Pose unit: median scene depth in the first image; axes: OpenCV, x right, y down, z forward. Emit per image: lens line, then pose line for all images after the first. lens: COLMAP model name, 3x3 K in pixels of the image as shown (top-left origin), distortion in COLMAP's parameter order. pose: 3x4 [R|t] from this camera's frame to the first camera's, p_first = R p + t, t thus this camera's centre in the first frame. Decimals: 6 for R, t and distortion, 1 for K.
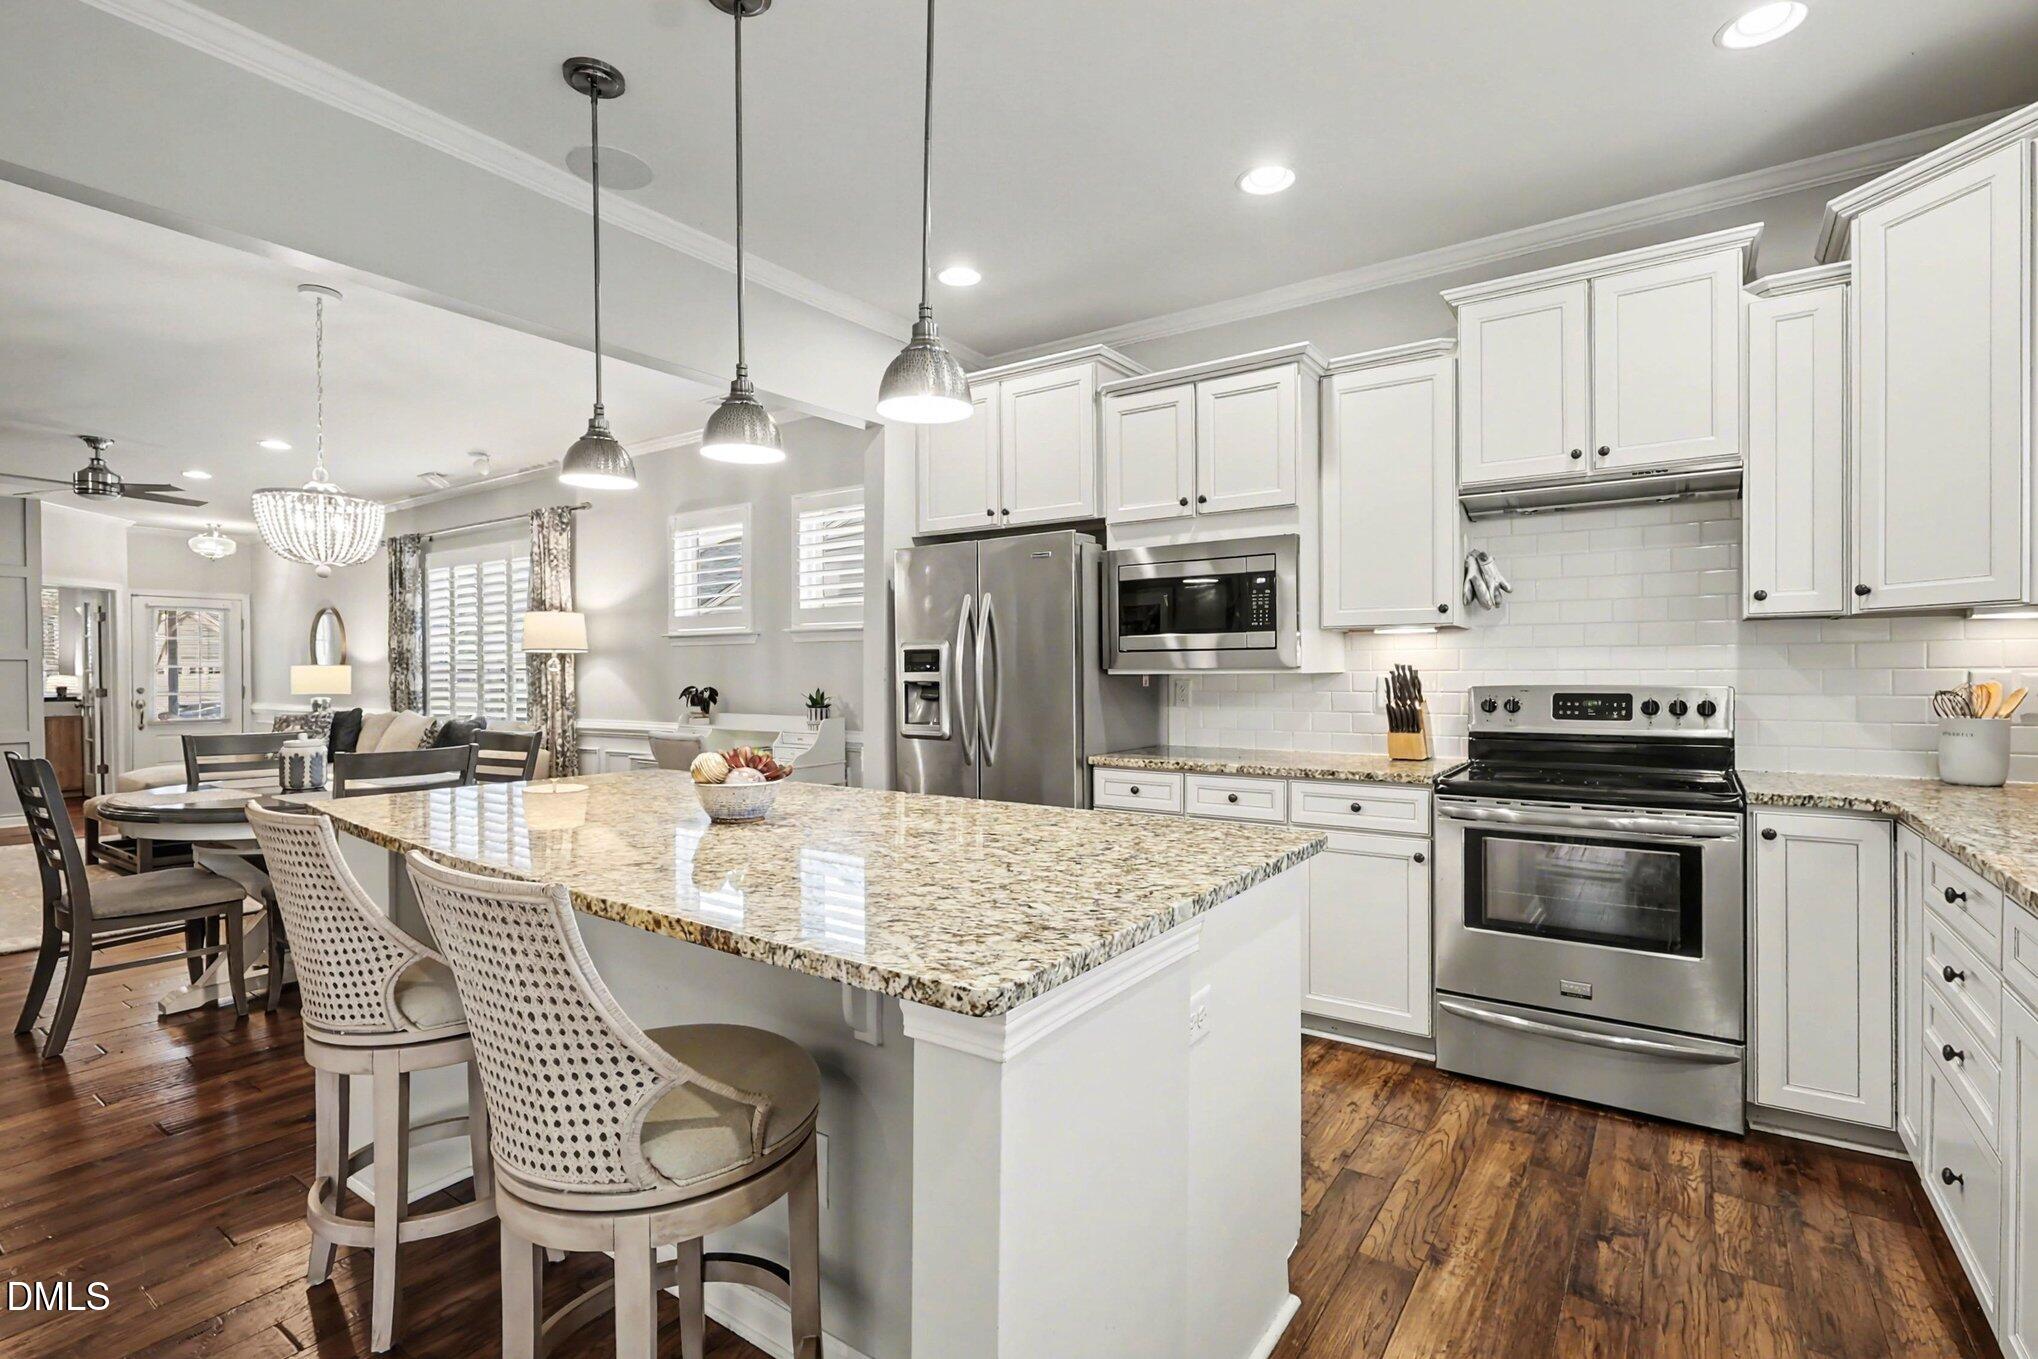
lens RADIAL K [[957.6, 0, 1030.0], [0, 957.6, 674.3], [0, 0, 1]] dist [-0.005069, 0.001944]
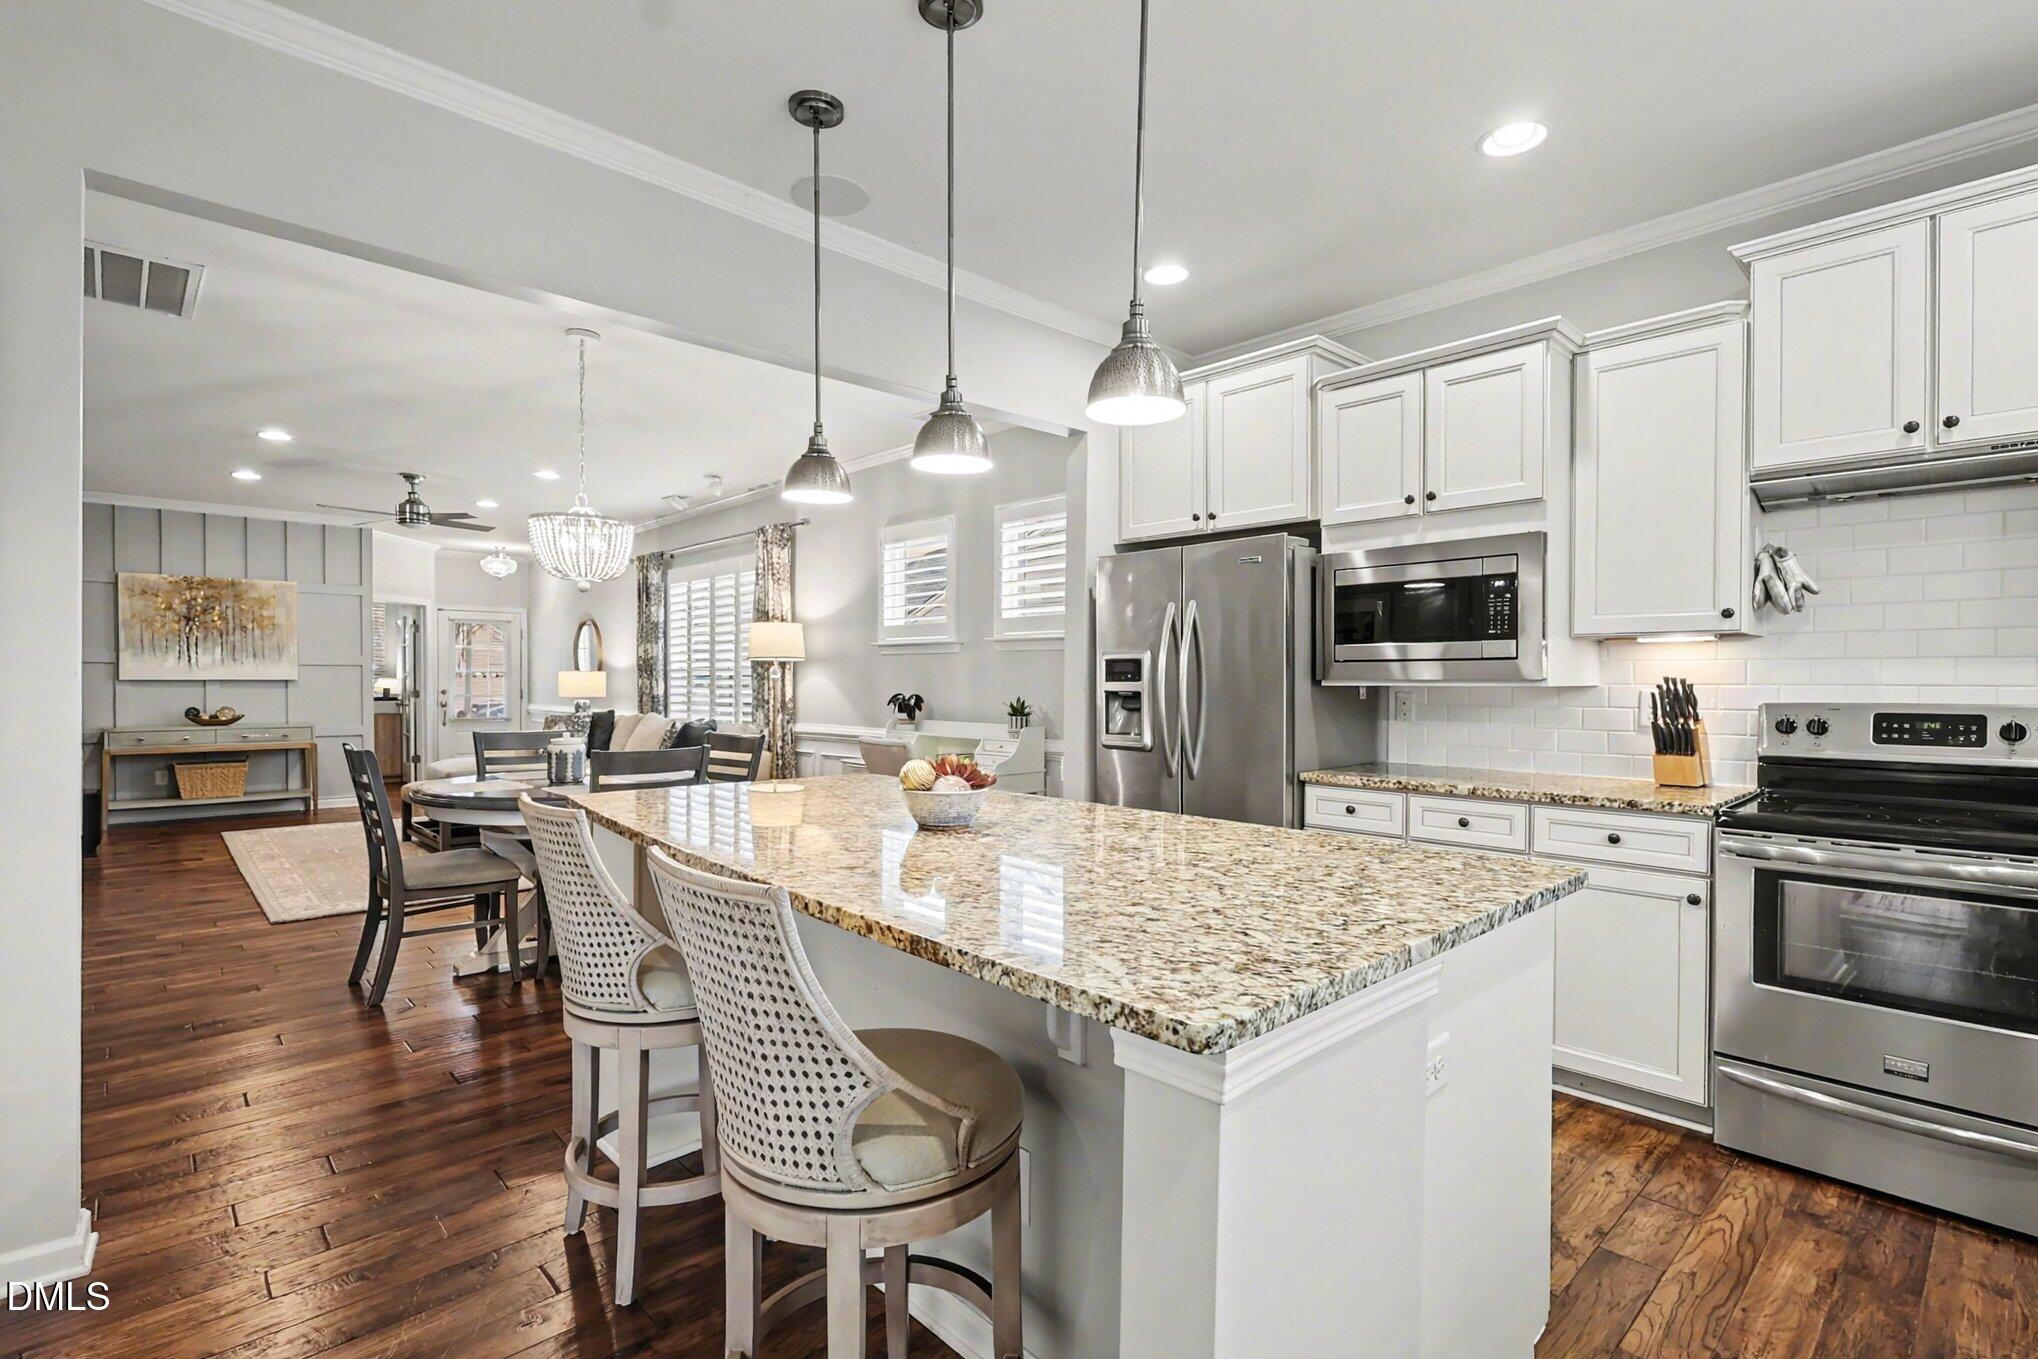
lens RADIAL K [[957.6, 0, 1025.6], [0, 957.6, 682.9], [0, 0, 1]] dist [-0.005069, 0.001944]
pose [[0.978894, 0.008044, -0.204212, -0.013169], [-0.008118, 0.999967, 0.000475, -0.000993], [0.204209, 0.001193, 0.978927, 0.023841]]
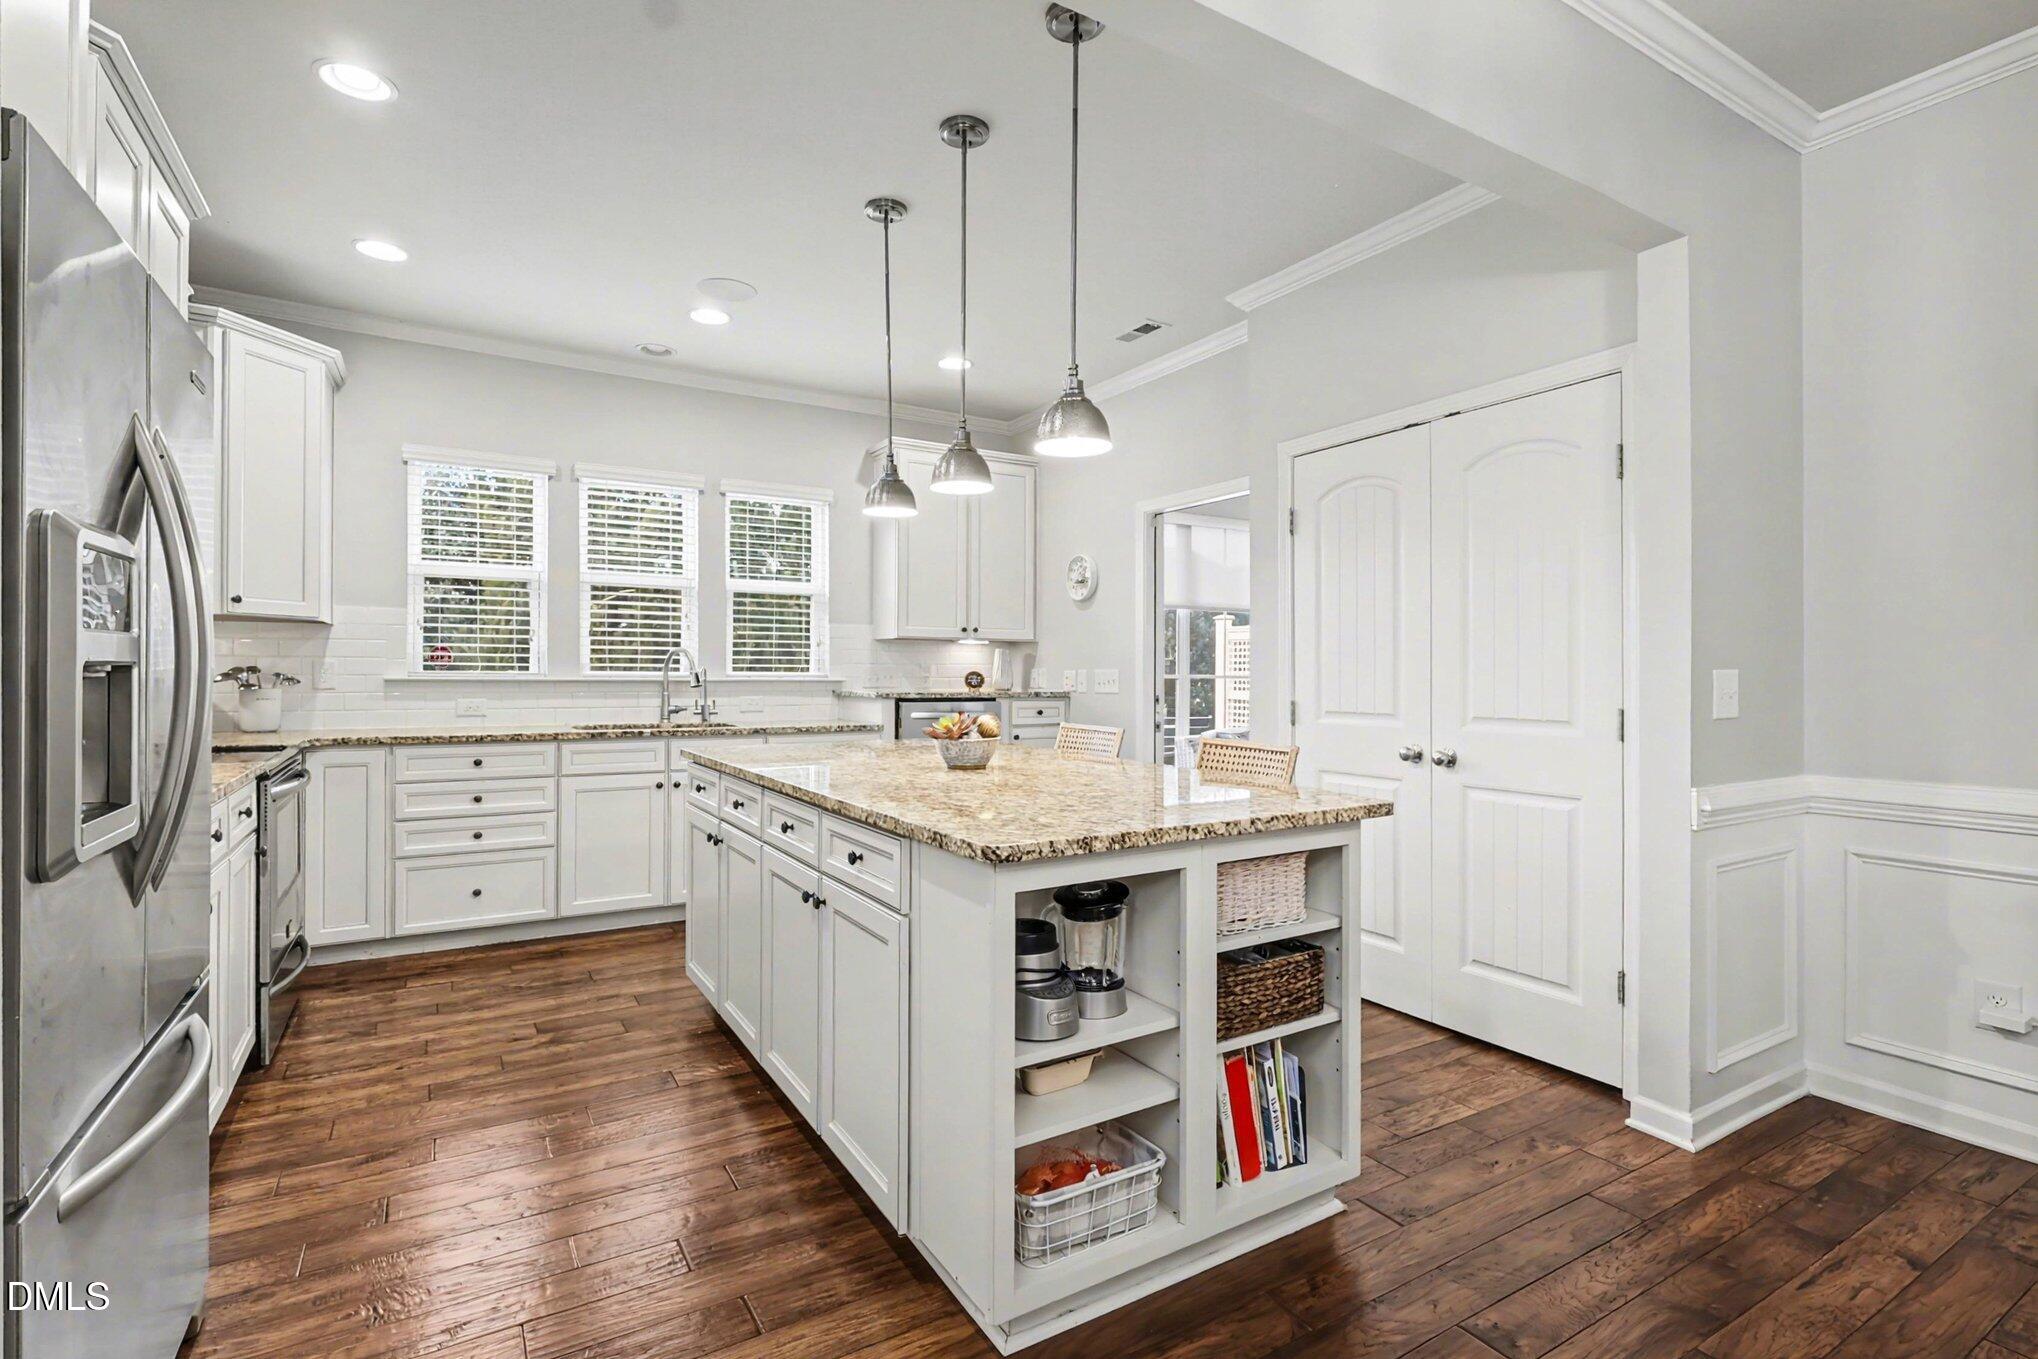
lens RADIAL K [[957.6, 0, 1019.7], [0, 957.6, 678.5], [0, 0, 1]] dist [-0.005069, 0.001944]
pose [[-0.911984, -0.002432, 0.410218, -0.601501], [0.002141, 0.999941, 0.010689, 0.012733], [-0.410219, 0.010626, -0.911925, 1.426012]]
